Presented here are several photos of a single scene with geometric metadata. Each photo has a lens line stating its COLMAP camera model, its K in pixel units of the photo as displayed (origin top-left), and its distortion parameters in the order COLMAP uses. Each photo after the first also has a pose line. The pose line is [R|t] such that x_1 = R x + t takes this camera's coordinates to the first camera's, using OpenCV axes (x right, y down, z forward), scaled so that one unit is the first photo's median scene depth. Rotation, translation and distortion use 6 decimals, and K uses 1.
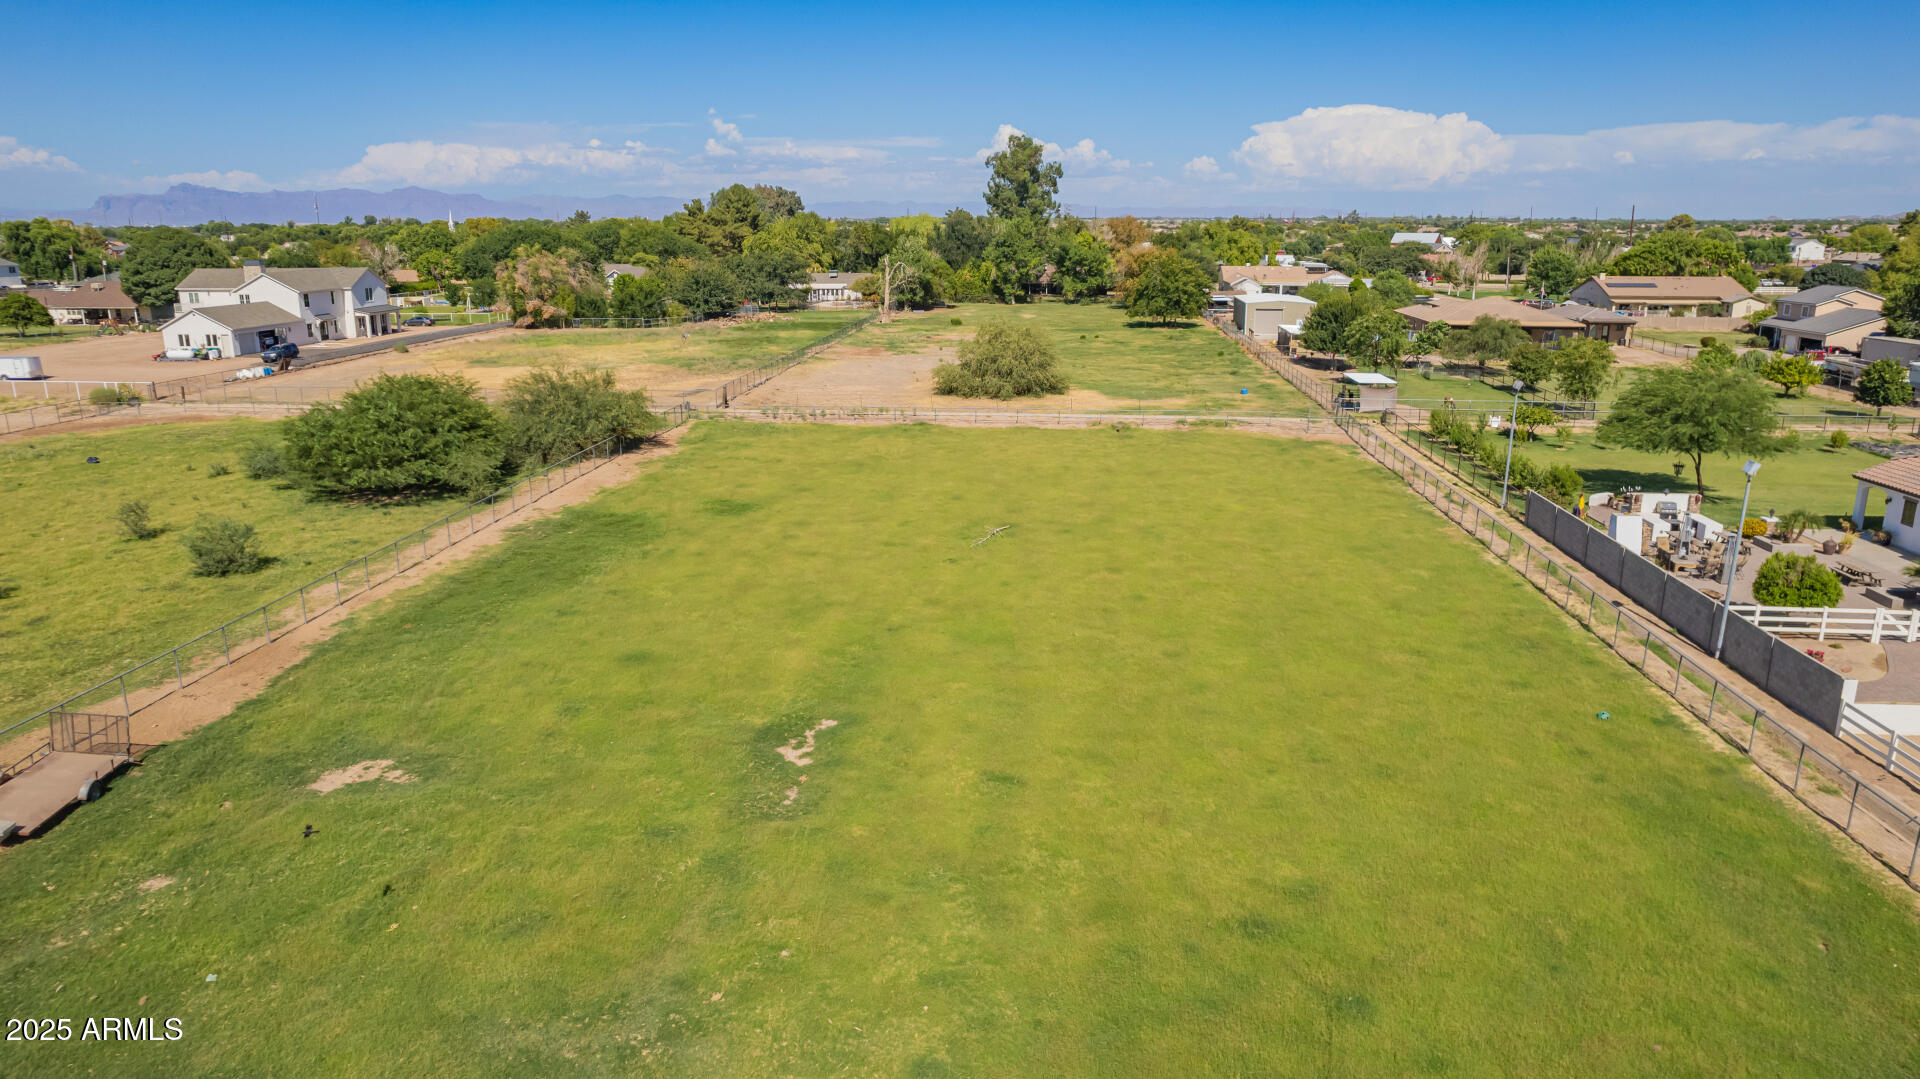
lens RADIAL K [[1262.9, 0, 960.0], [0, 1262.9, 539.5], [0, 0, 1]] dist [-0.076964, 0.063862]
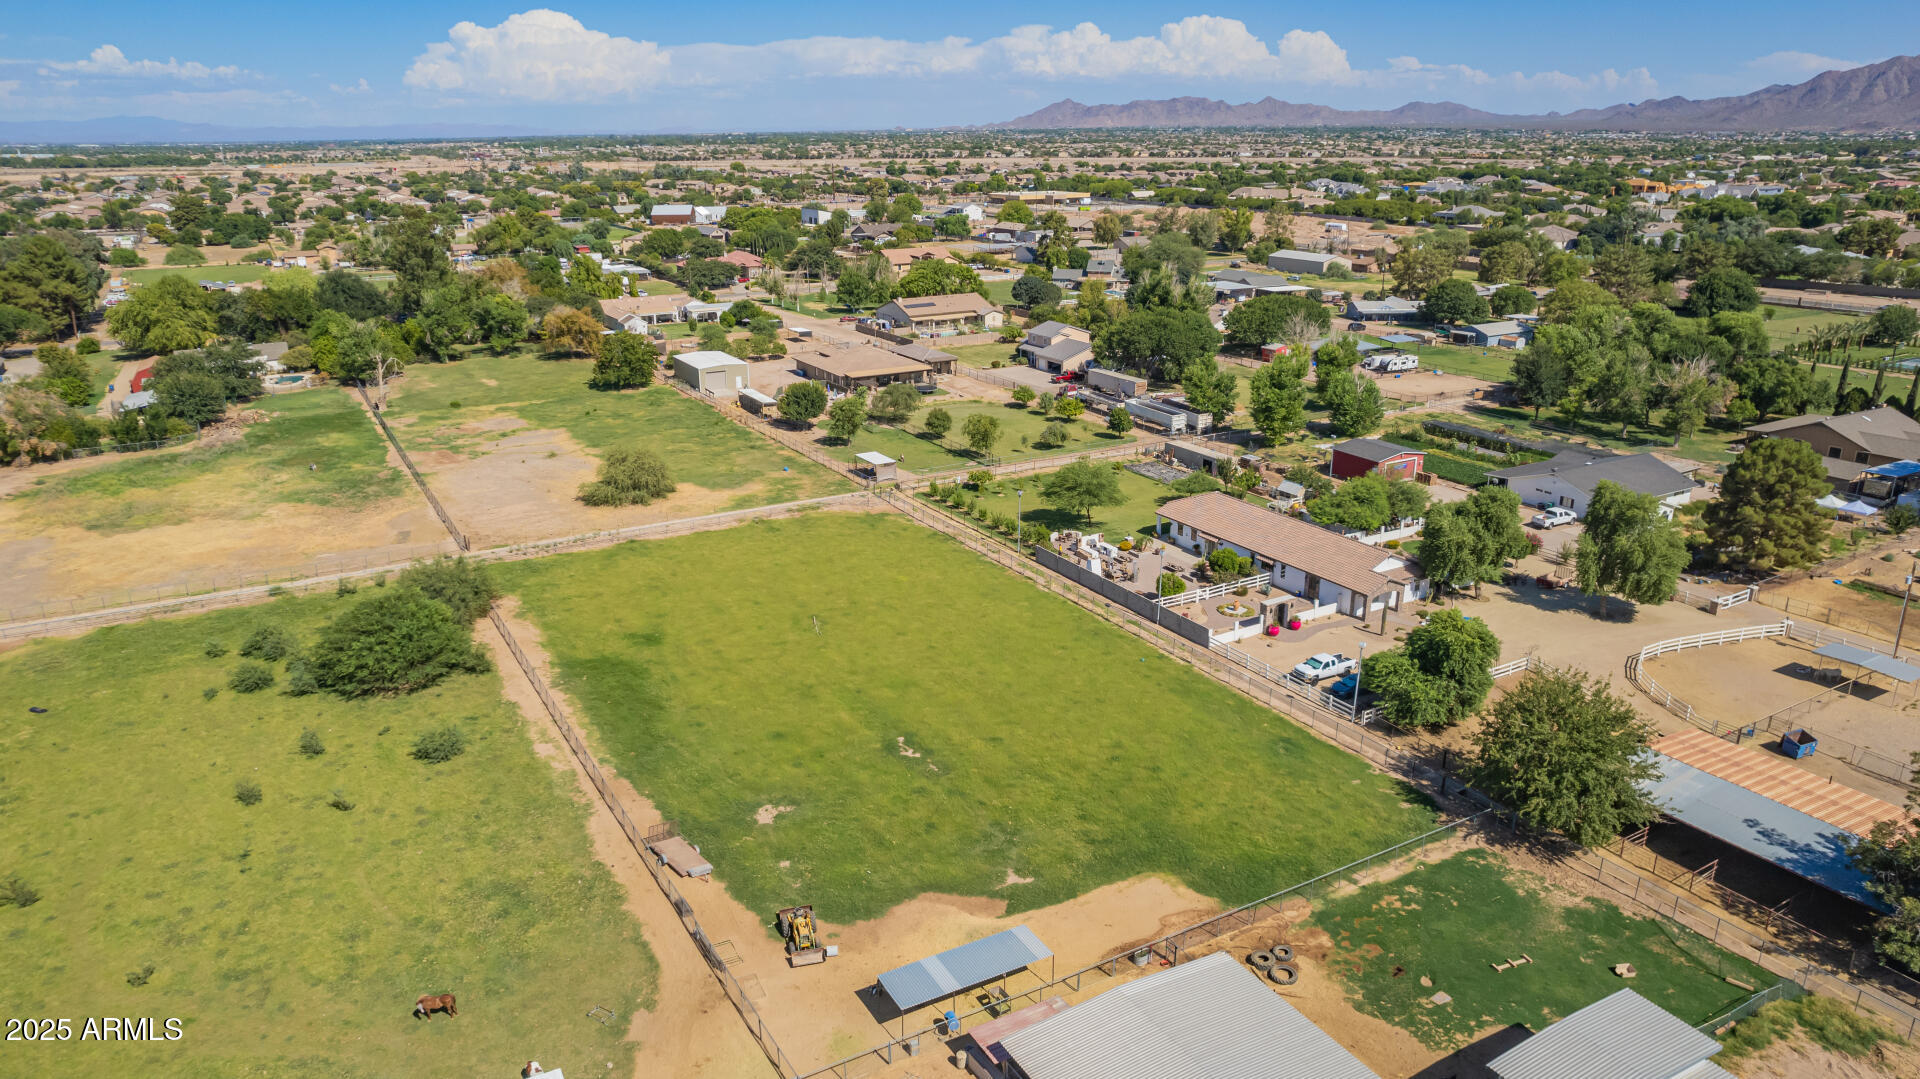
lens RADIAL K [[1256.3, 0, 969.1], [0, 1256.3, 543.6], [0, 0, 1]] dist [-0.069666, 0.060539]
pose [[0.812960, -0.186526, 0.551638, -0.920795], [0.148679, 0.982400, 0.113069, -0.347193], [-0.563019, -0.009904, 0.826384, -0.771593]]
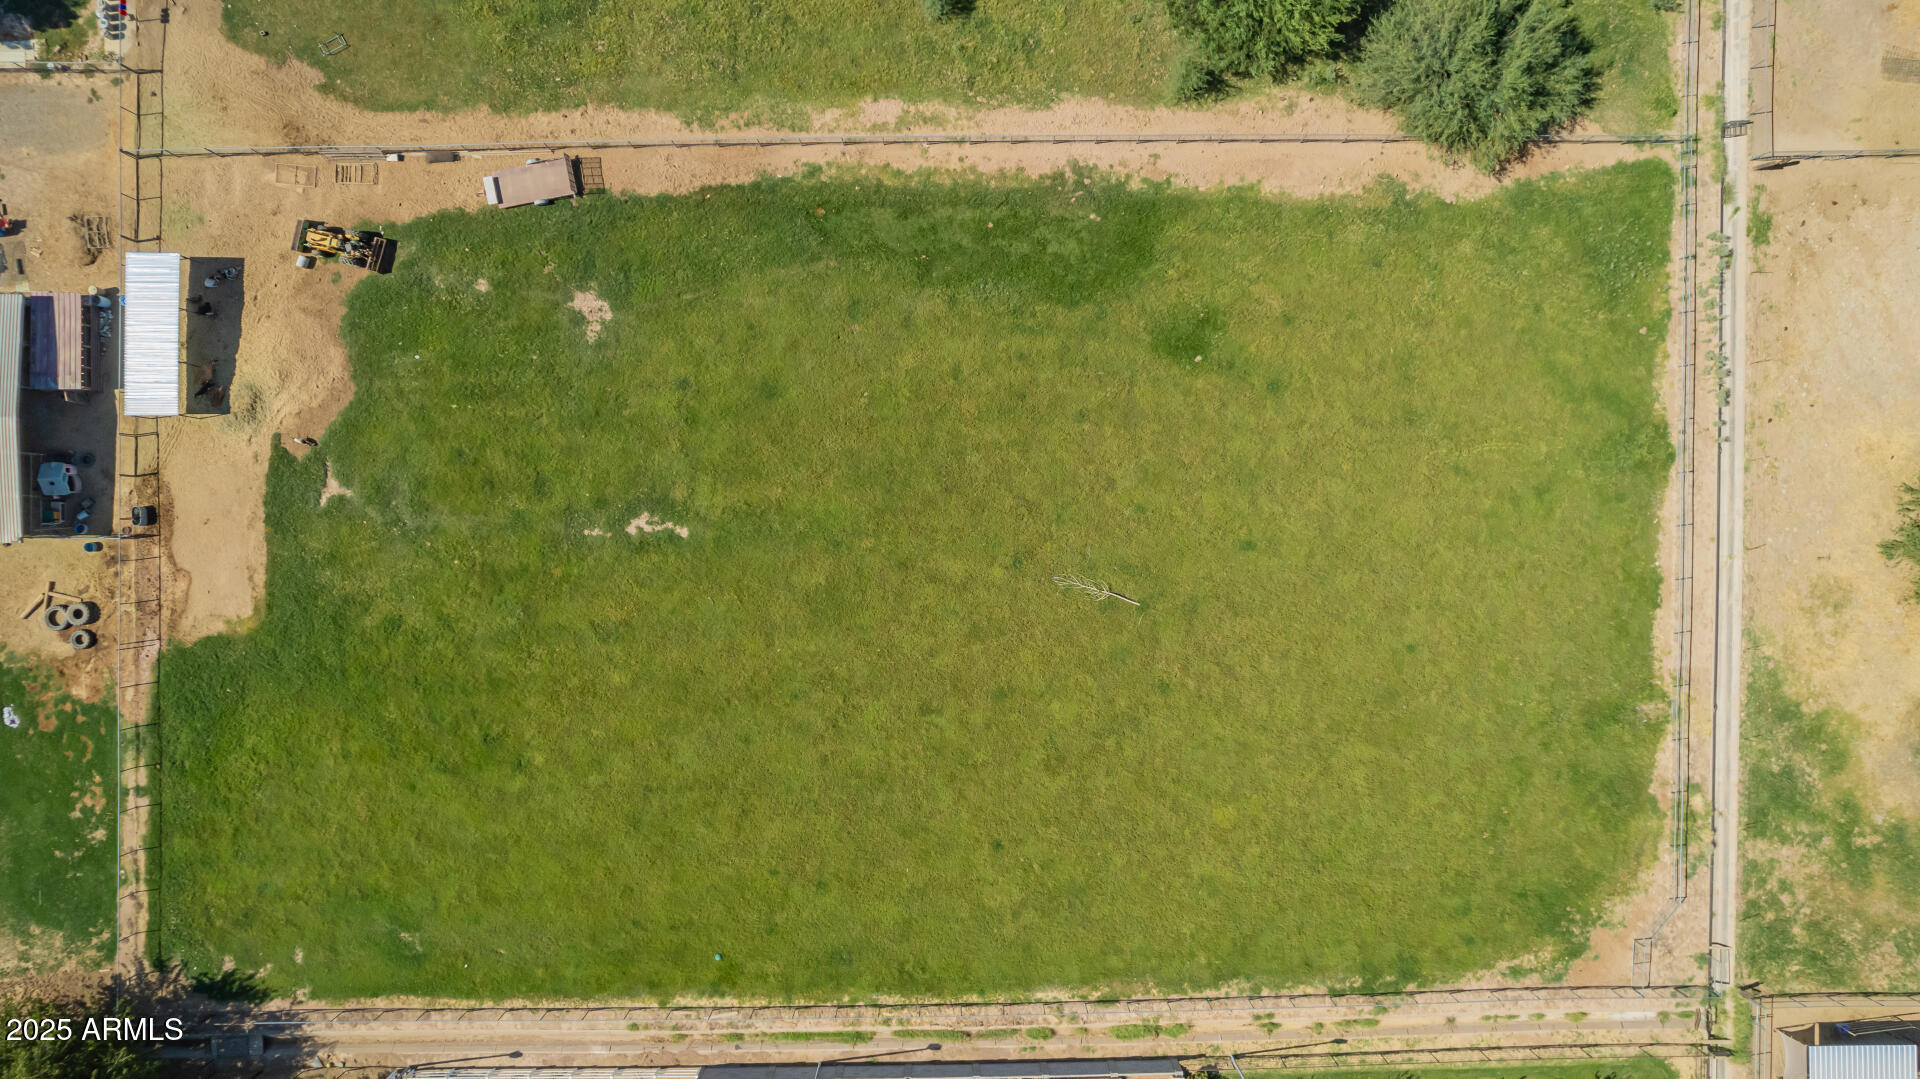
lens RADIAL K [[1216.9, 0, 968.5], [0, 1216.9, 543.1], [0, 0, 1]] dist [-0.073810, 0.060711]
pose [[0.098652, 0.995050, 0.011943, -0.051399], [-0.261700, 0.014363, 0.965042, -1.208795], [0.960094, -0.098329, 0.261821, 0.688735]]
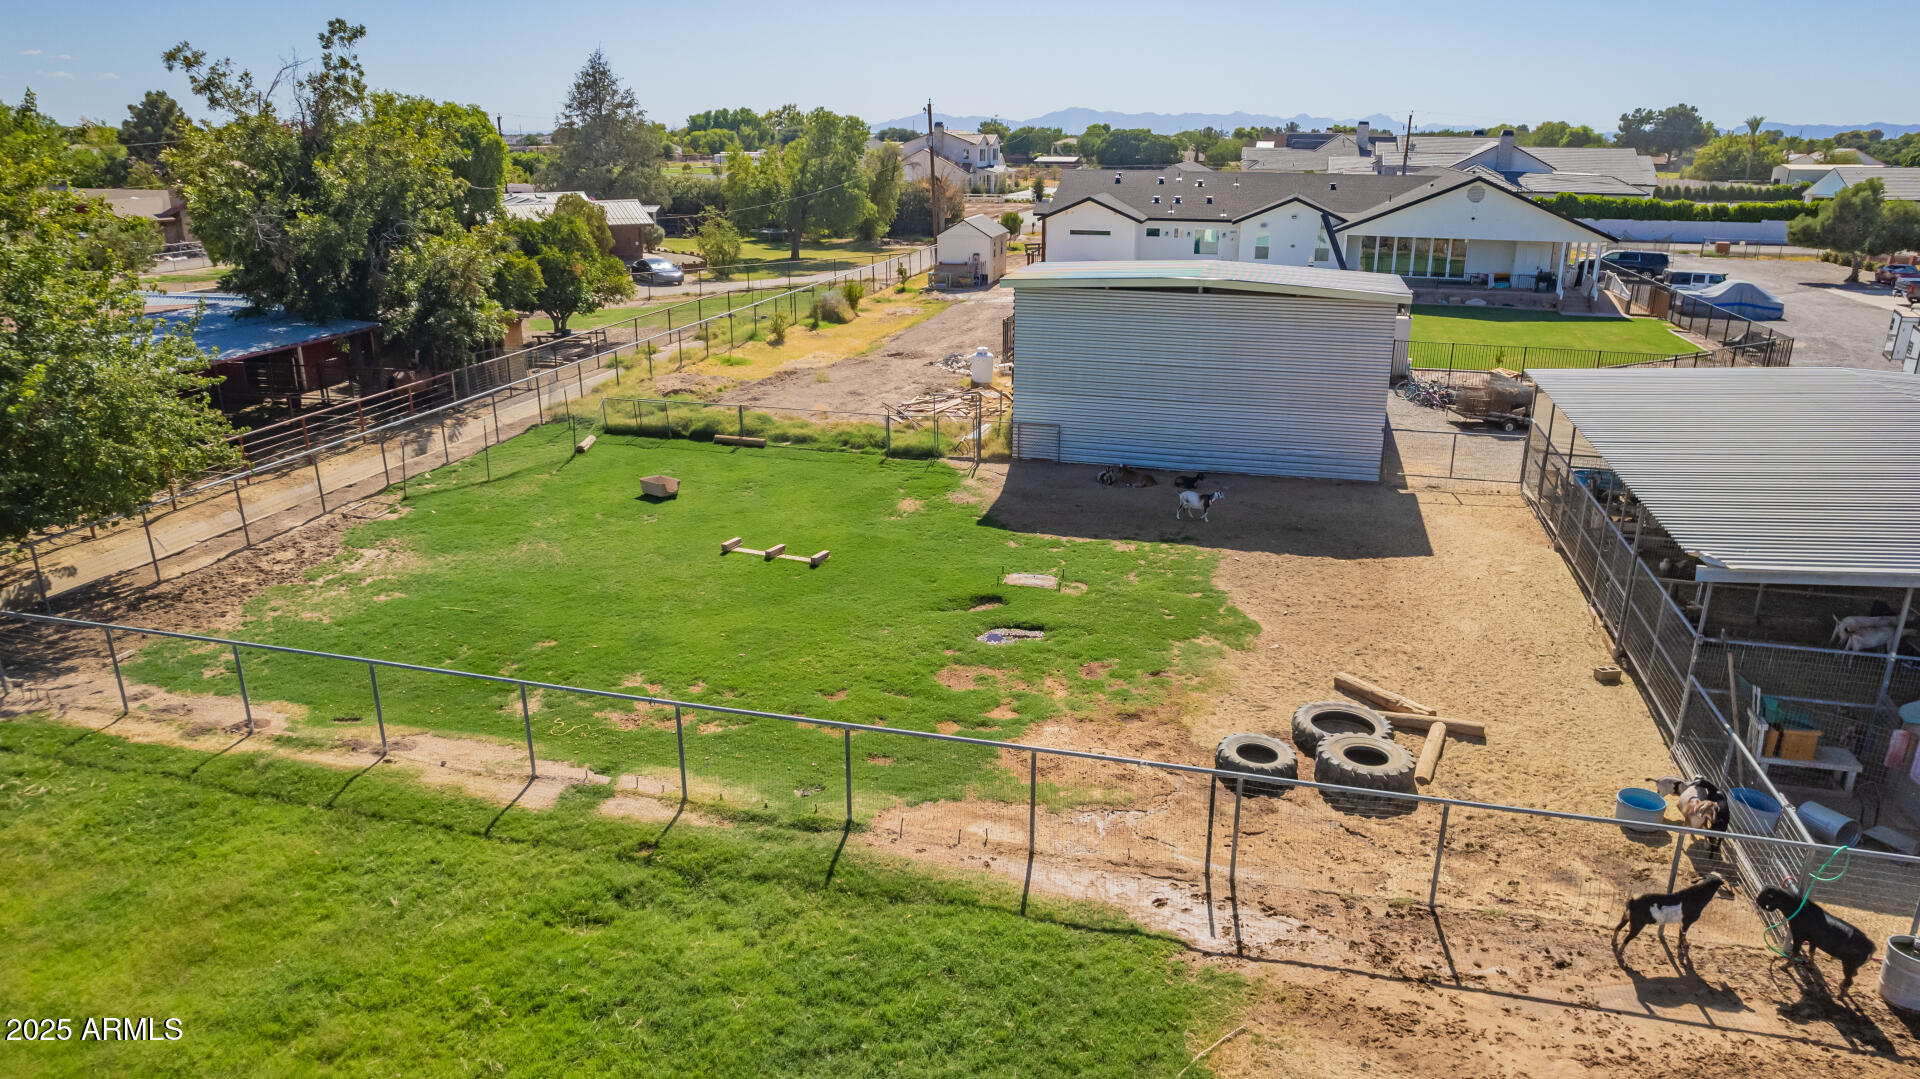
lens RADIAL K [[1252.7, 0, 960.0], [0, 1252.7, 539.5], [0, 0, 1]] dist [-0.086138, 0.079479]
pose [[-0.987692, -0.048944, 0.148554, 0.003885], [0.038542, 0.844331, 0.534434, 0.035357], [-0.151586, 0.533582, -0.832053, 0.356585]]
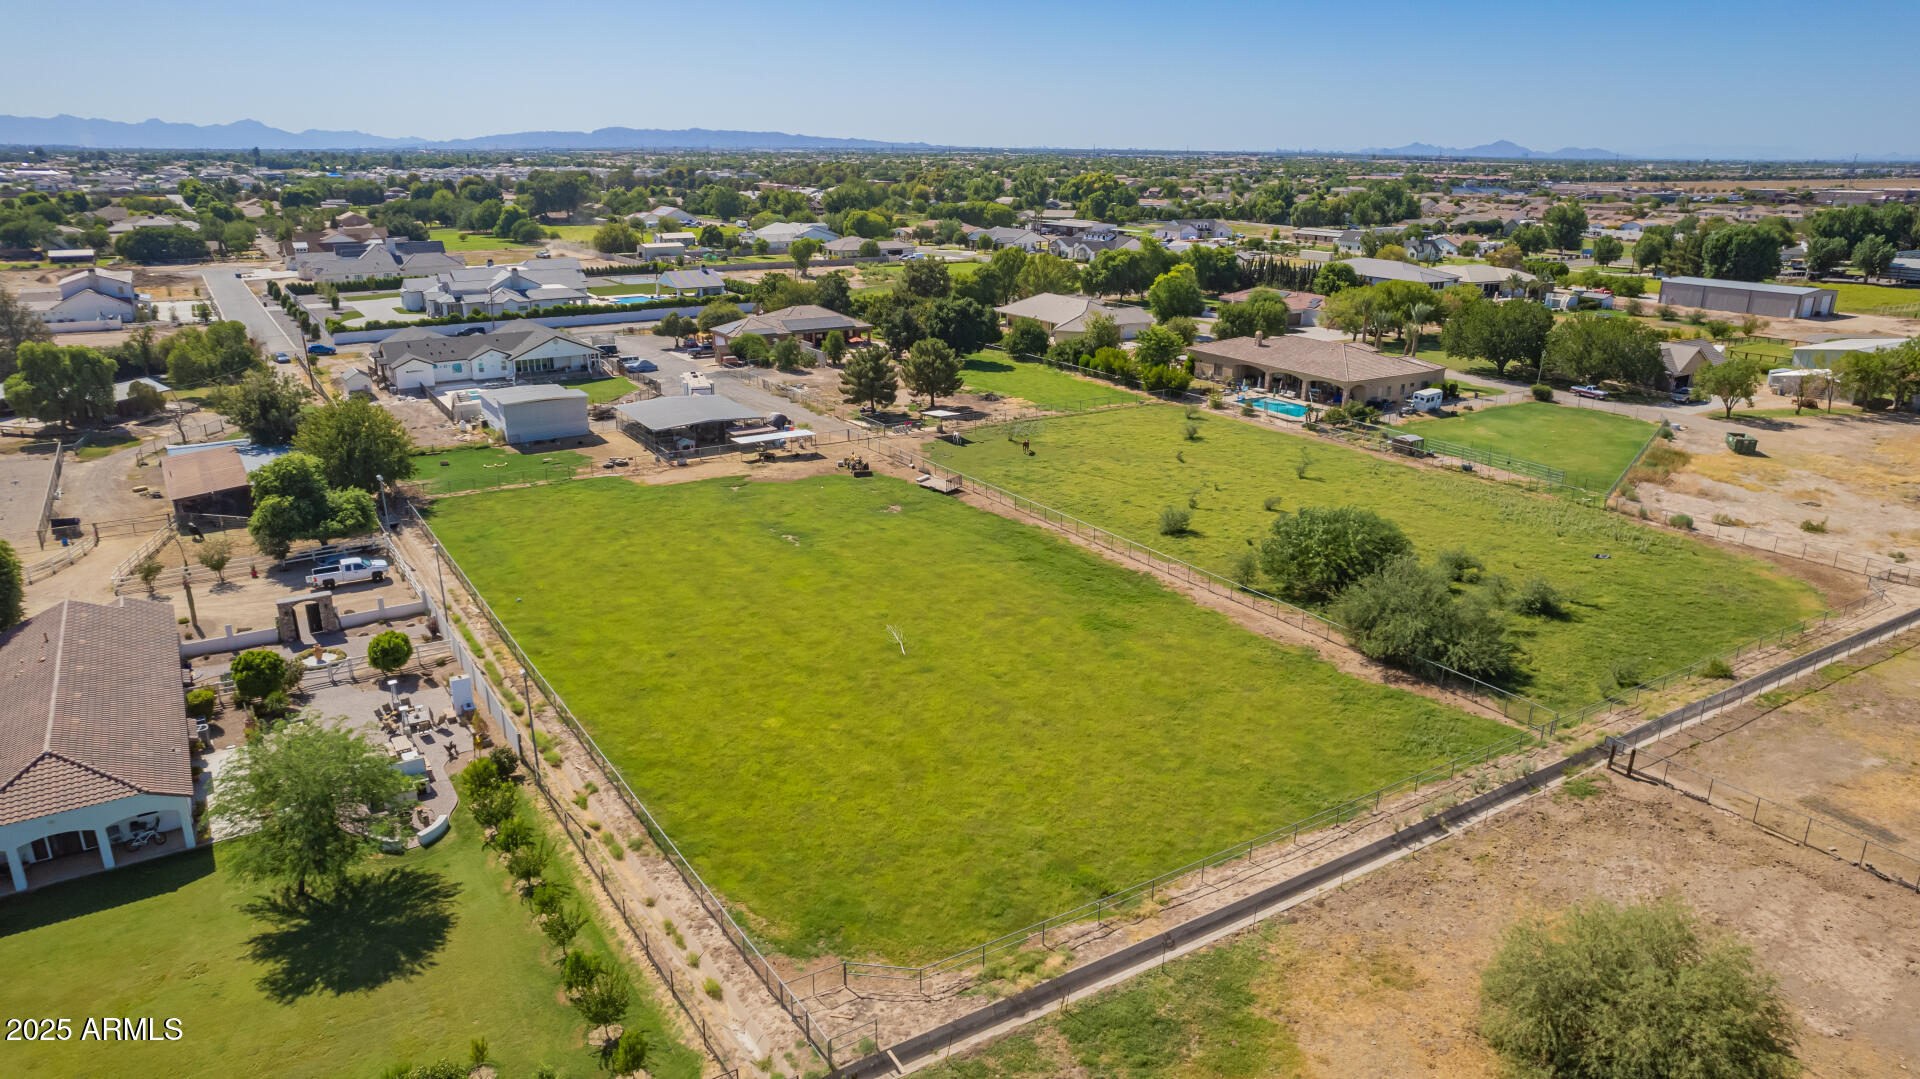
lens RADIAL K [[1216.9, 0, 968.5], [0, 1216.9, 543.1], [0, 0, 1]] dist [-0.073810, 0.060711]
pose [[-0.782521, 0.190786, -0.592673, 0.877342], [-0.160926, 0.857576, 0.488535, -0.907907], [0.601468, 0.477665, -0.640369, 2.170312]]
